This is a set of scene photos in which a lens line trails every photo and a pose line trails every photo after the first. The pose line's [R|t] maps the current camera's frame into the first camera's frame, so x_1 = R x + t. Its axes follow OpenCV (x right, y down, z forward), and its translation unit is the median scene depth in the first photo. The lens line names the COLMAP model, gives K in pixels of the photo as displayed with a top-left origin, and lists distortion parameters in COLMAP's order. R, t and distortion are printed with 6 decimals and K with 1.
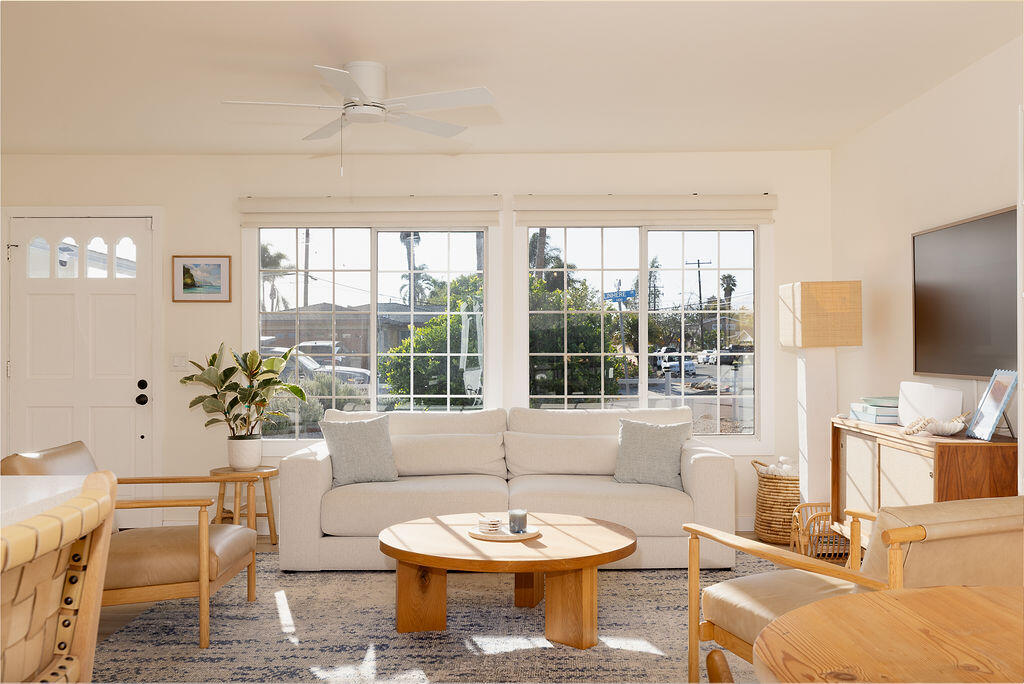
lens RADIAL K [[692.6, 0, 511.8], [0, 692.6, 349.1], [0, 0, 1]] dist [-0.014153, -0.001772]
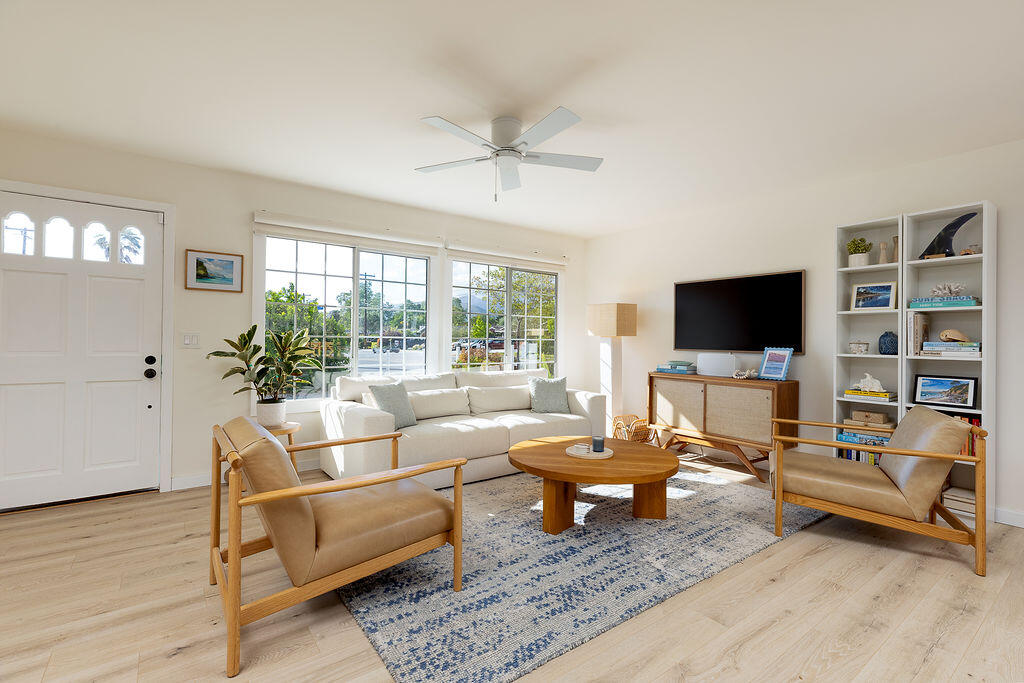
lens RADIAL K [[461.8, 0, 512.2], [0, 461.8, 334.9], [0, 0, 1]] dist [0.009280, 0.000403]
pose [[0.821997, 0.025164, 0.568936, -0.480919], [-0.027726, 0.999607, -0.004155, -0.002758], [-0.568817, -0.012359, 0.822371, 0.043016]]
